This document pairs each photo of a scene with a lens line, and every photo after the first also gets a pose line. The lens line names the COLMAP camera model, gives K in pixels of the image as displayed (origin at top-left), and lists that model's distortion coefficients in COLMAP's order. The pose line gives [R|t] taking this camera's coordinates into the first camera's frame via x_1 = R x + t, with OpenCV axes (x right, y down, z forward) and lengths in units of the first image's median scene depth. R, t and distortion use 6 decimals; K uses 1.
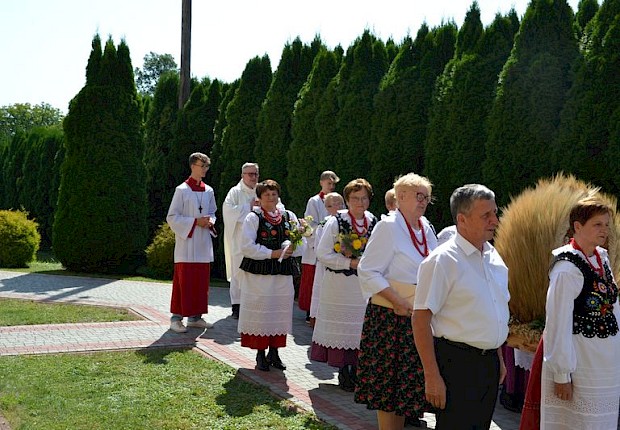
lens RADIAL K [[547.4, 0, 310.0], [0, 547.4, 215.0], [0, 0, 1]] dist [-0.000565, 0.003098]
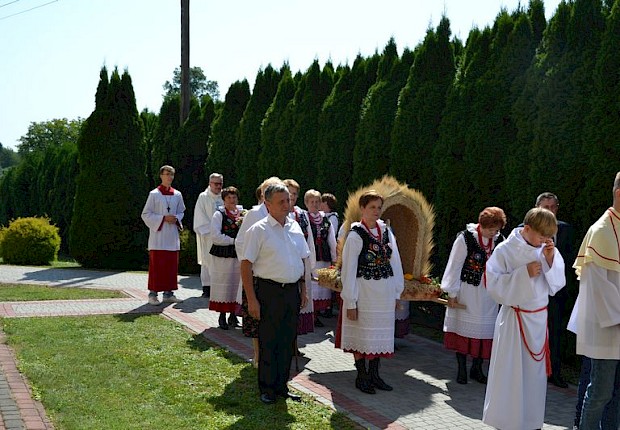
lens RADIAL K [[533.6, 0, 310.0], [0, 533.6, 215.0], [0, 0, 1]] dist [-0.006510, 0.002753]
pose [[0.998863, -0.021179, -0.042699, 0.151091], [0.020738, 0.999727, -0.010739, 0.018904], [0.042915, 0.009841, 0.999030, -0.196486]]
